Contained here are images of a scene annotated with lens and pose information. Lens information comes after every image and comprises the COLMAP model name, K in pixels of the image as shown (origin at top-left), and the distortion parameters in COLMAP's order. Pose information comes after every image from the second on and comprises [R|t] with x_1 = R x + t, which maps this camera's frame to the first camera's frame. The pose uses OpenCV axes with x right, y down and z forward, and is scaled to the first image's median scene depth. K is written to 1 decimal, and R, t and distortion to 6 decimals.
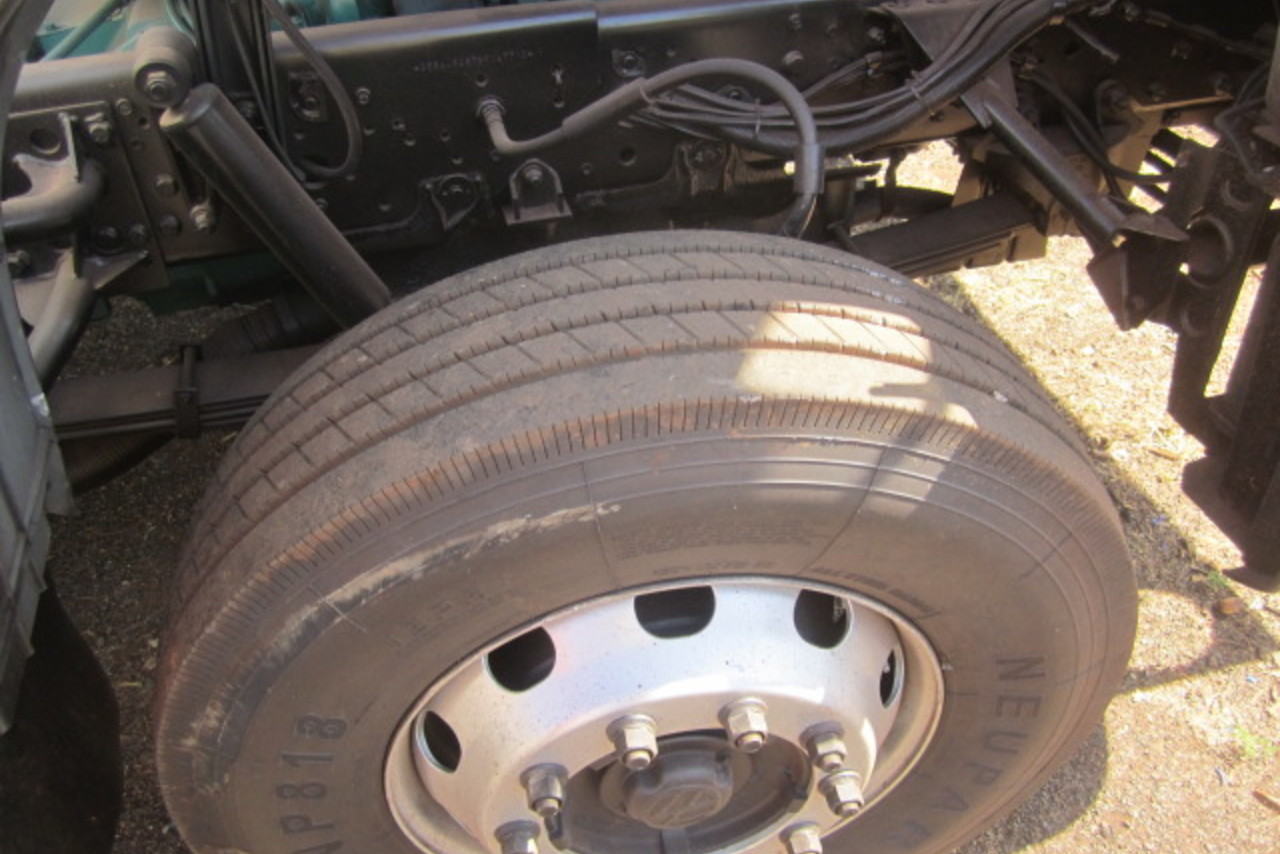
lens RADIAL K [[1142.5, 0, 641.2], [0, 1142.5, 432.8], [0, 0, 1]] dist [-0.031848, 0.041448]
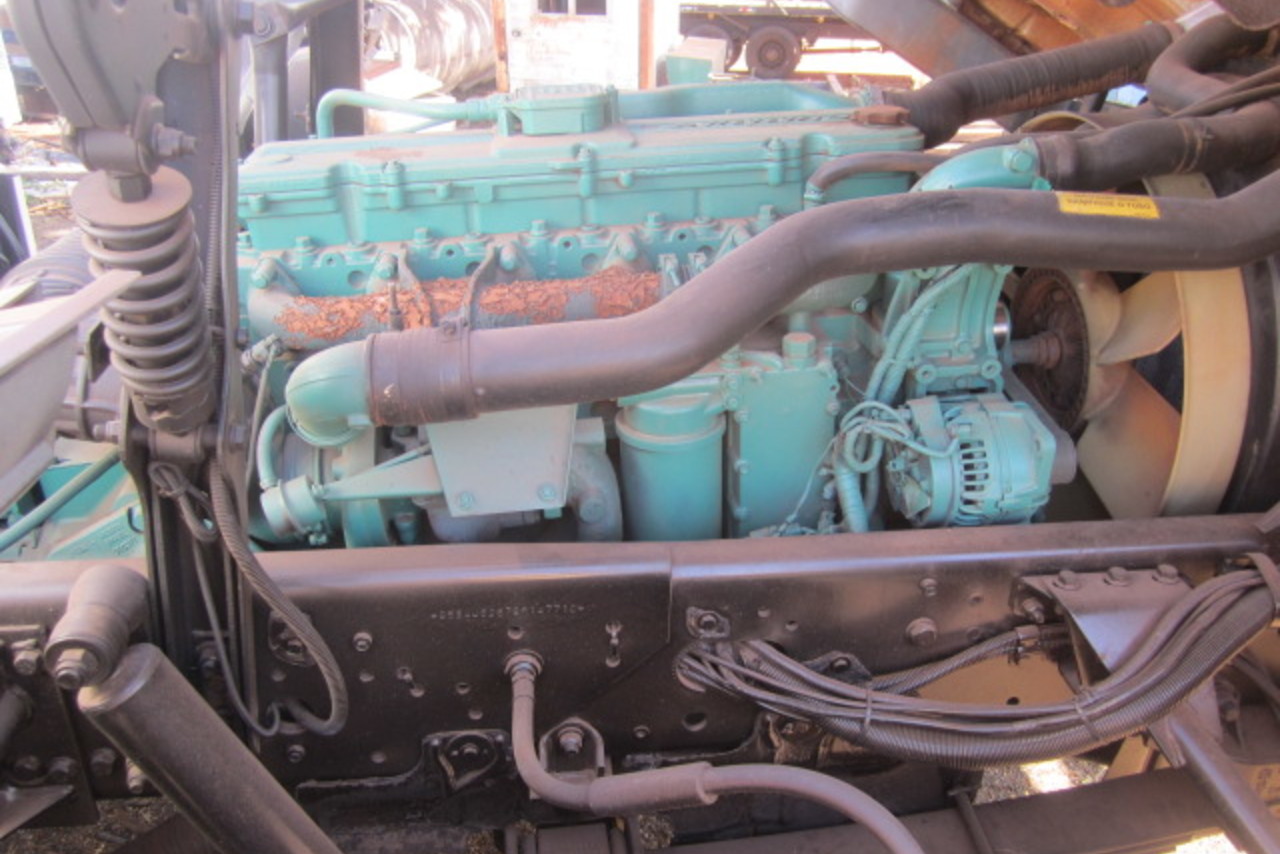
lens RADIAL K [[1142.5, 0, 641.0], [0, 1142.5, 426.3], [0, 0, 1]] dist [-0.031848, 0.041448]
pose [[0.988203, 0.110789, -0.105737, 0.011972], [-0.129468, 0.973141, -0.190351, -0.301893], [0.081809, 0.201795, 0.976005, 0.208235]]
